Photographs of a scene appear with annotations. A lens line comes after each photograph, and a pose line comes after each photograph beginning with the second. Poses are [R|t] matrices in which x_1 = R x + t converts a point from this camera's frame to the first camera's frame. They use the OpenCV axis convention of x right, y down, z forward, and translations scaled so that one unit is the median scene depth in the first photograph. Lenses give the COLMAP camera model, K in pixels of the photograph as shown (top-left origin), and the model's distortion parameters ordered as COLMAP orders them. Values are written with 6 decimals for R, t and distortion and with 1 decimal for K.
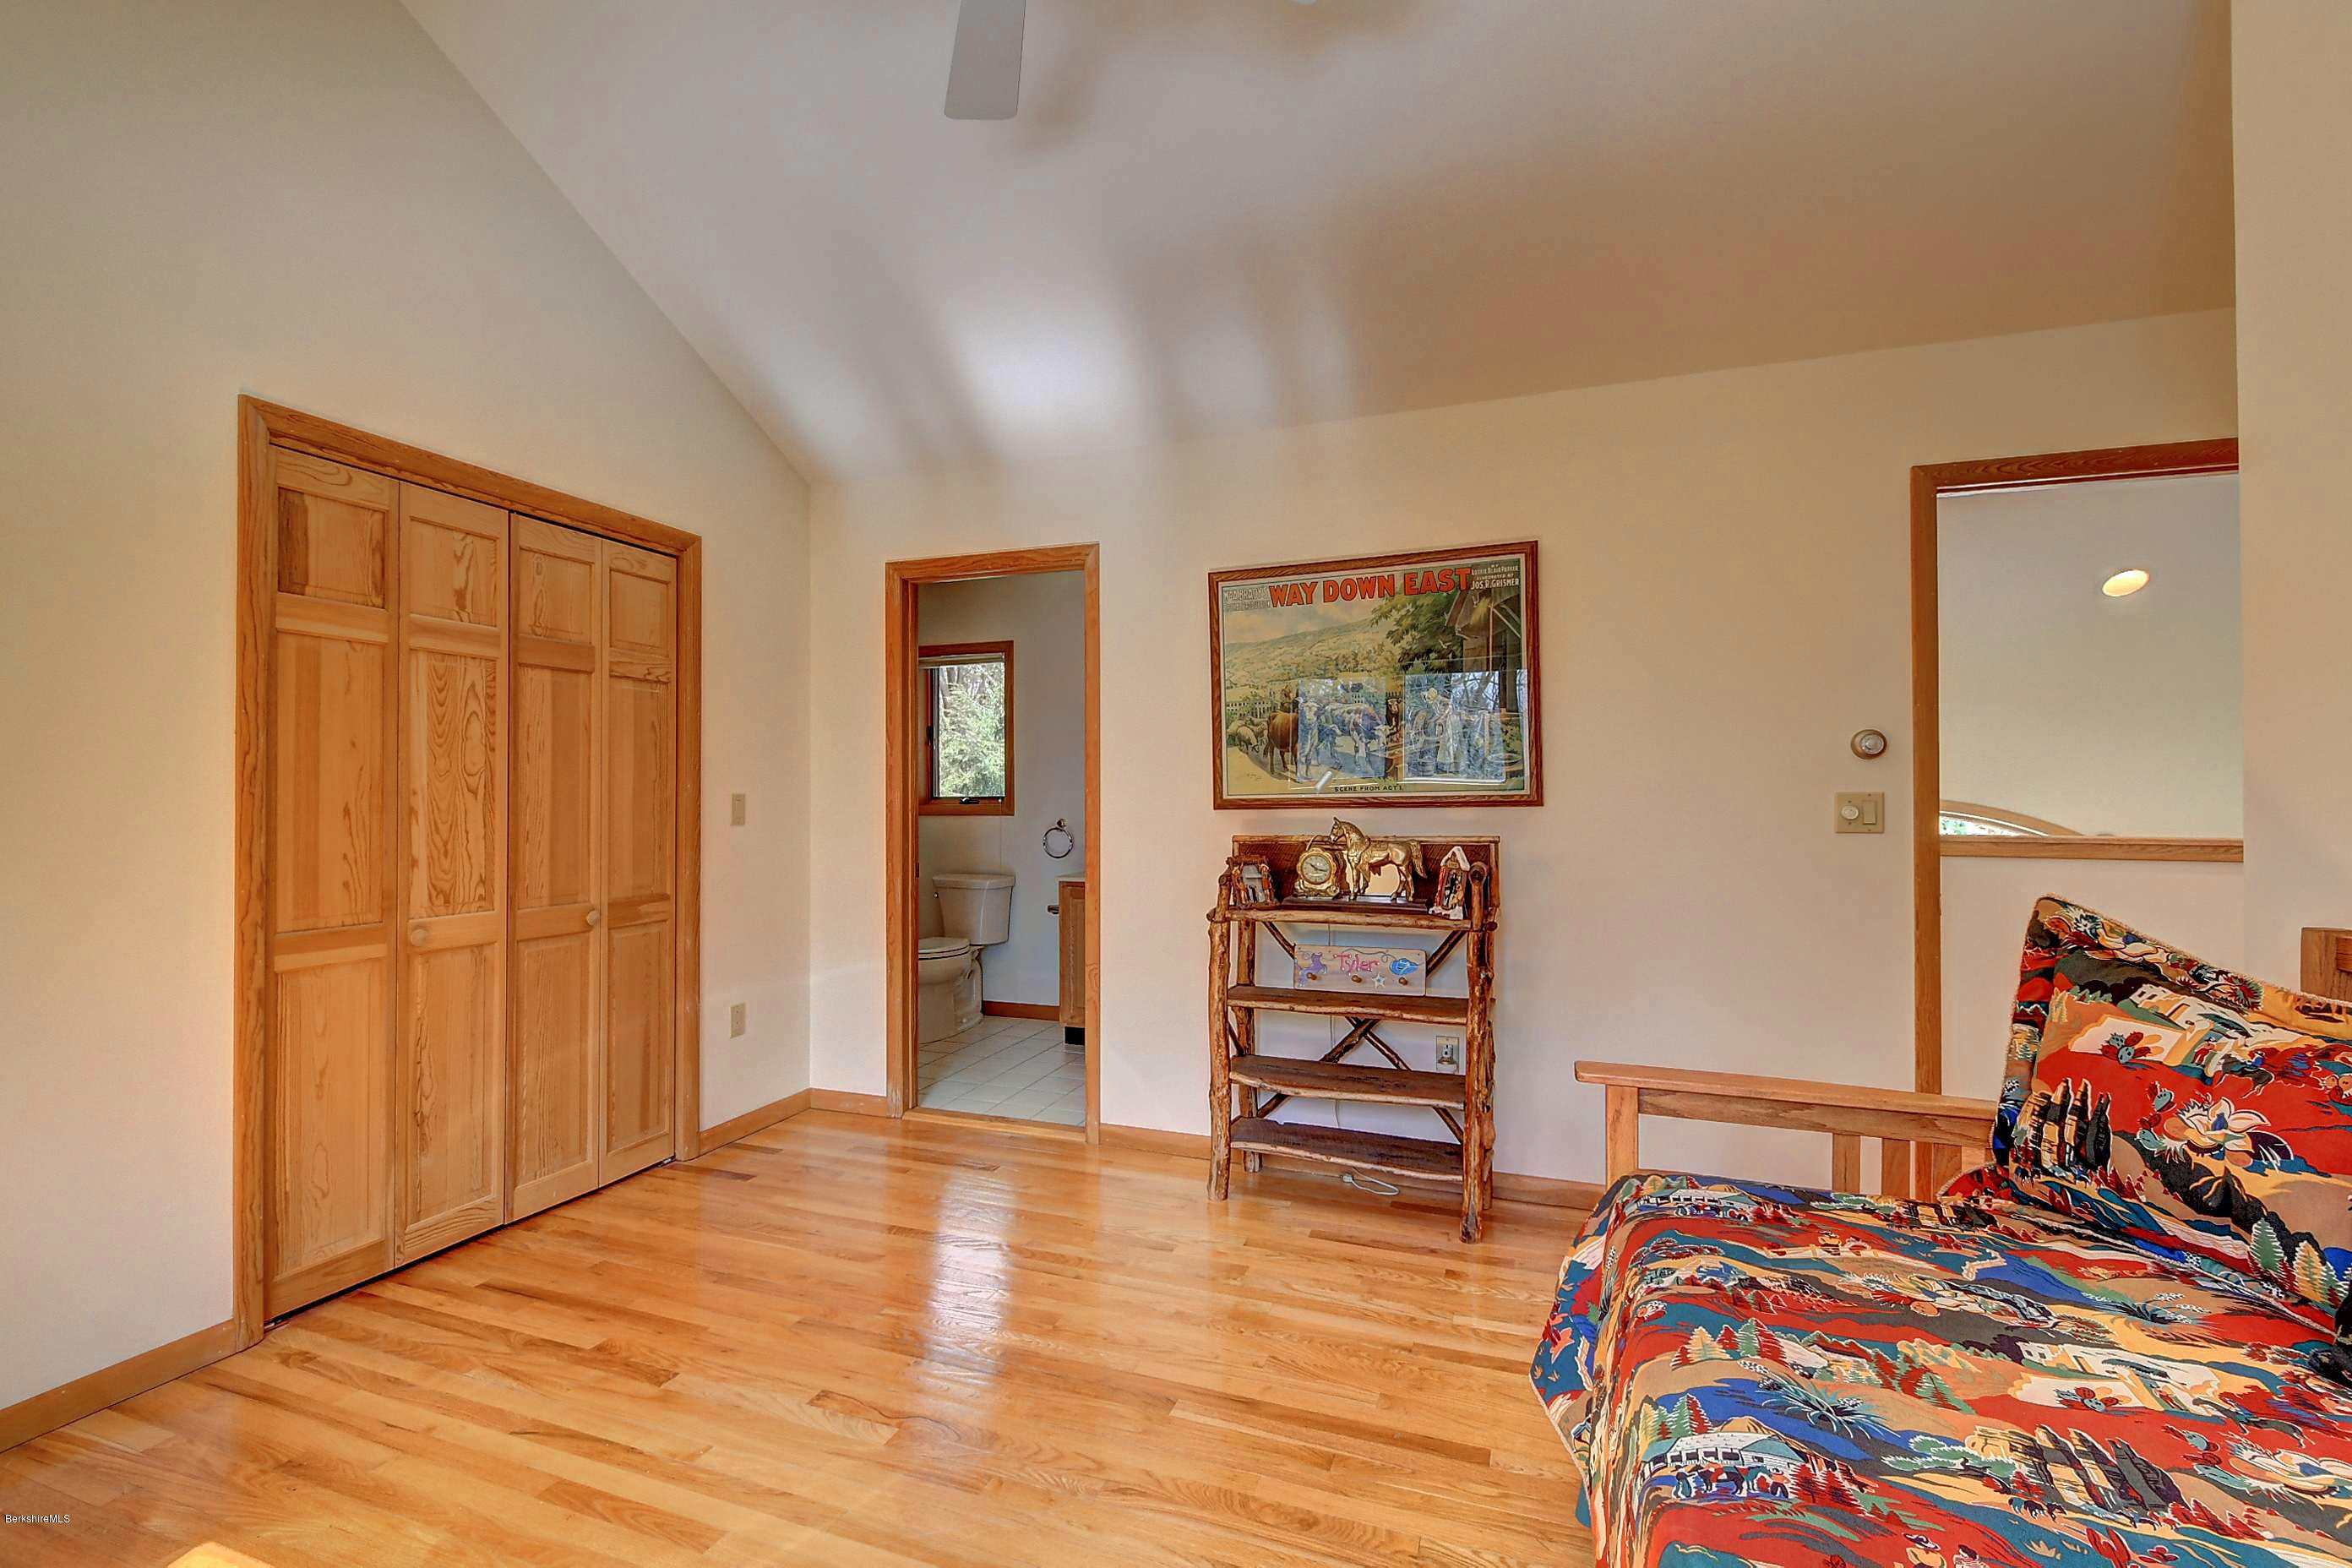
lens RADIAL K [[1028.7, 0, 1157.9], [0, 1028.7, 786.5], [0, 0, 1]] dist [0.008233, -0.003793]
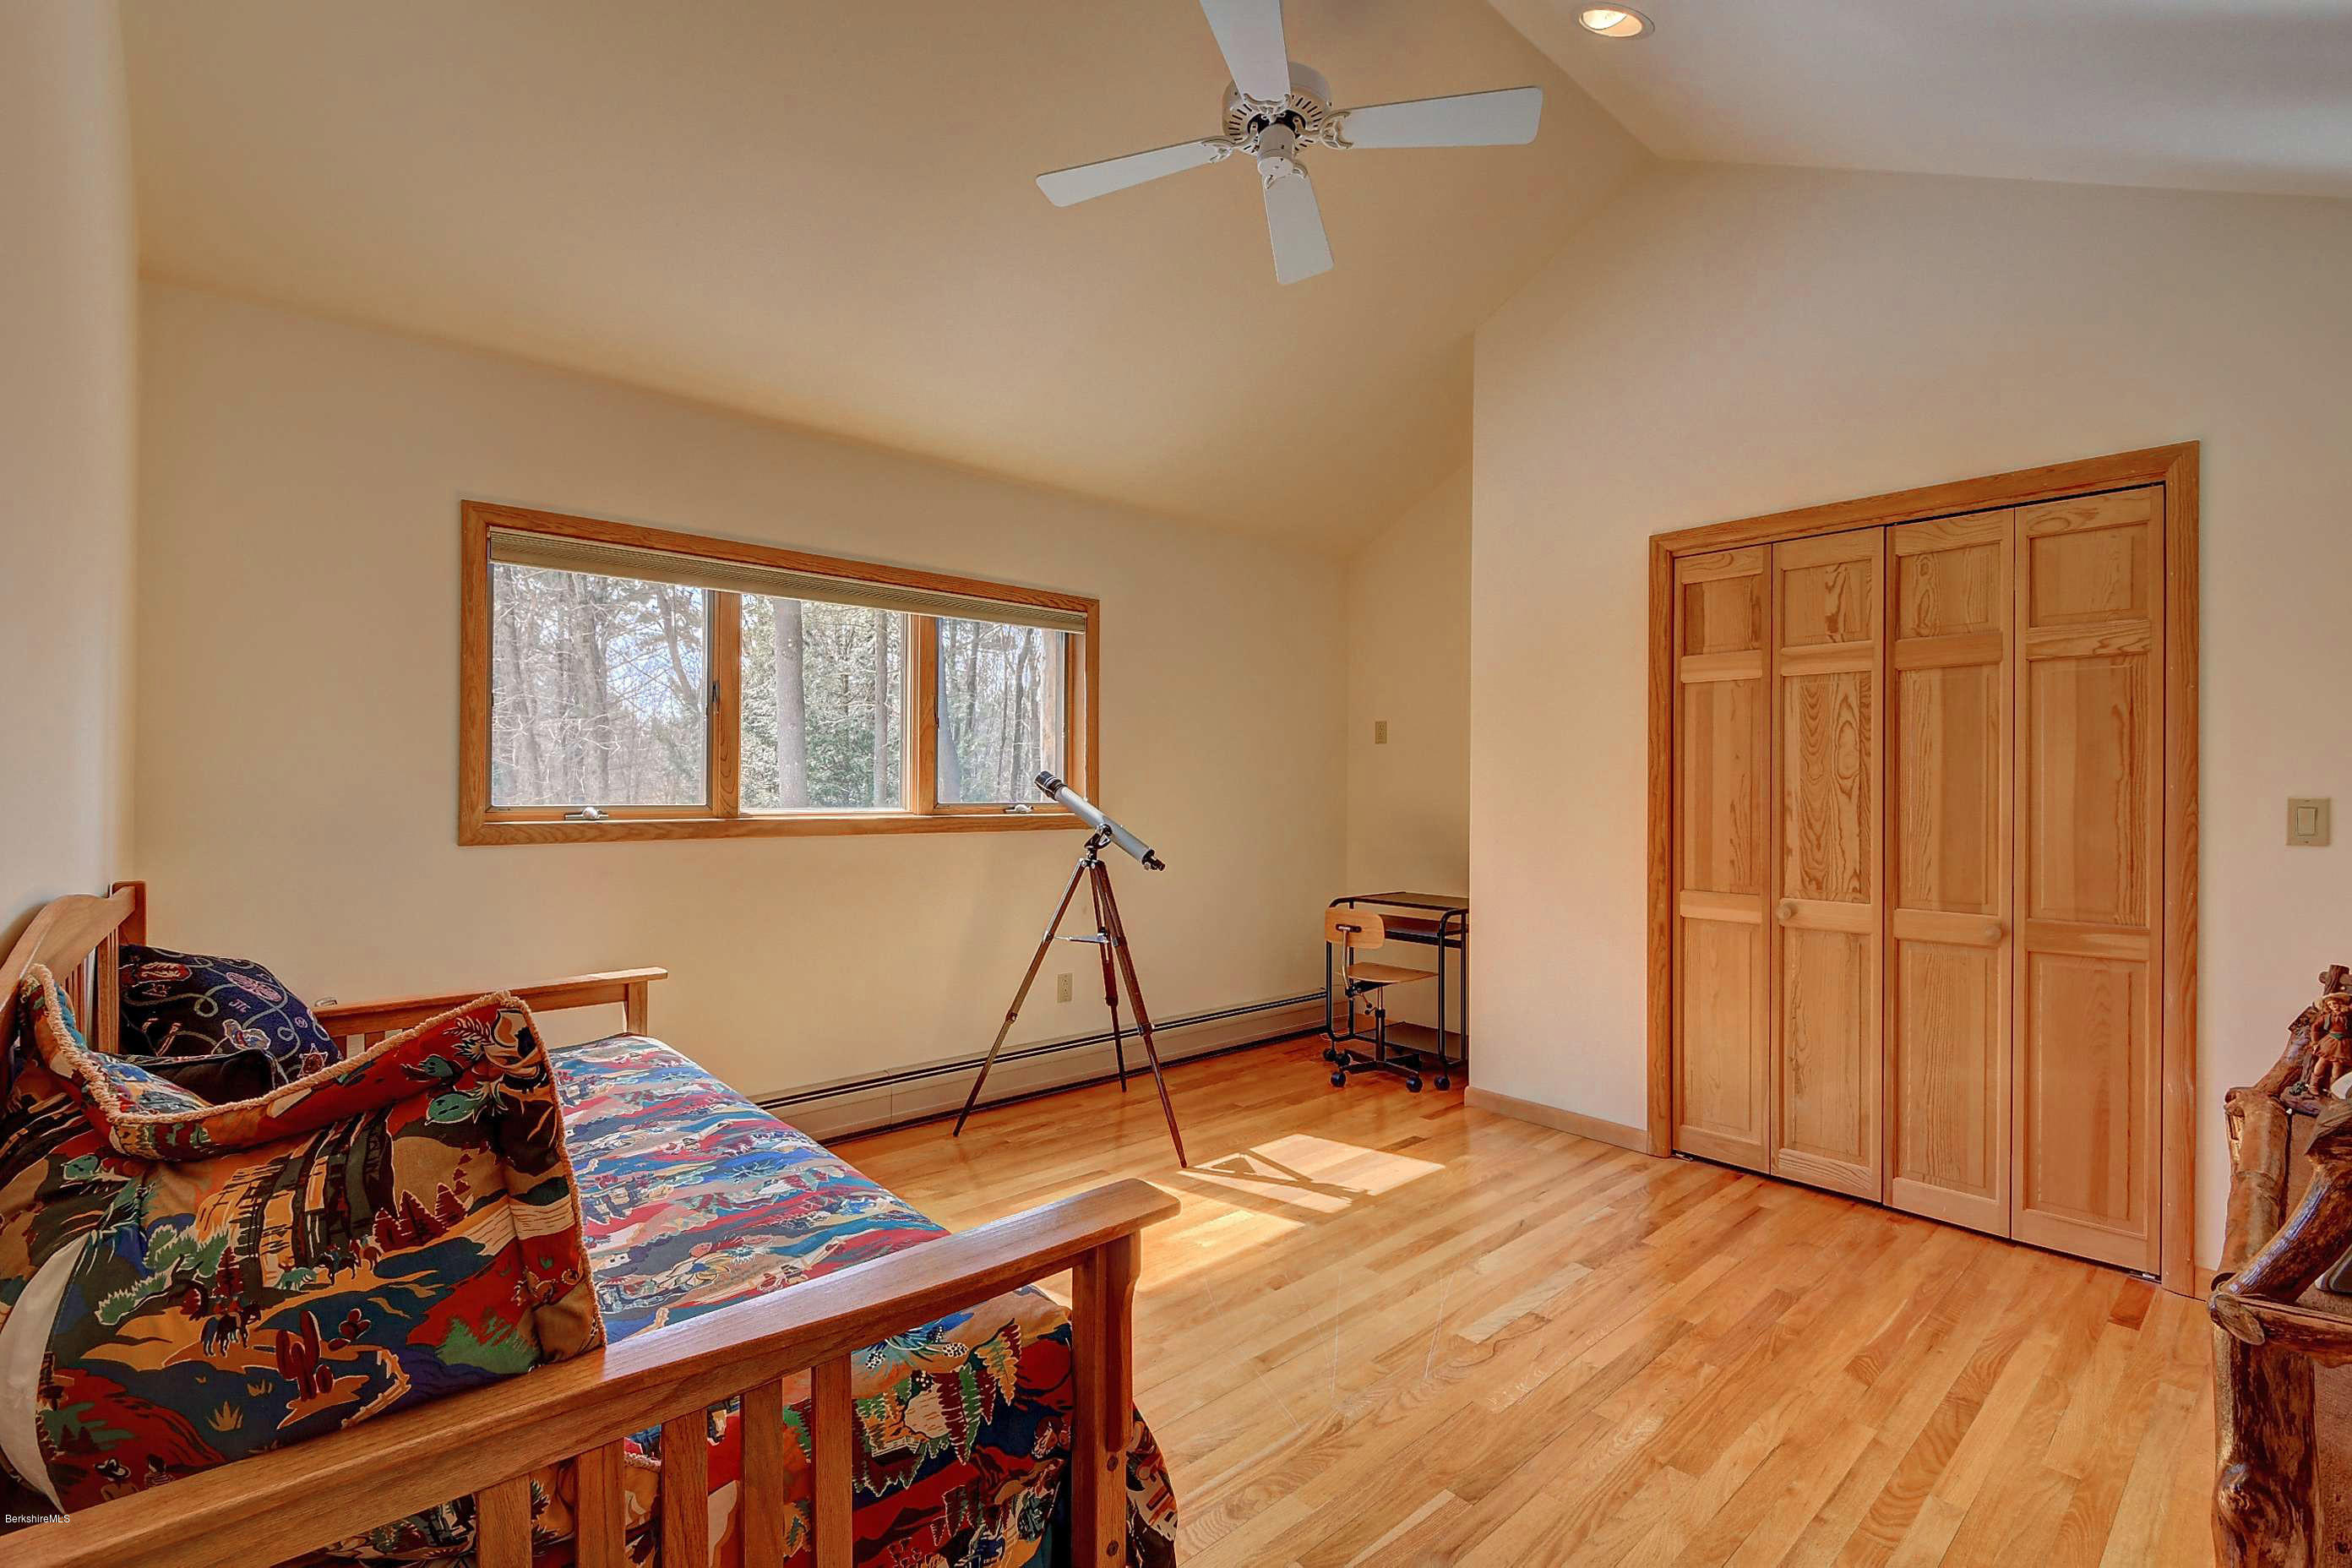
lens RADIAL K [[1028.7, 0, 1161.2], [0, 1028.7, 786.2], [0, 0, 1]] dist [0.008233, -0.003793]
pose [[-0.465638, -0.008714, -0.884932, 0.680861], [-0.001364, 0.999957, -0.009129, 0.008848], [0.884974, -0.003044, -0.465630, 0.889060]]
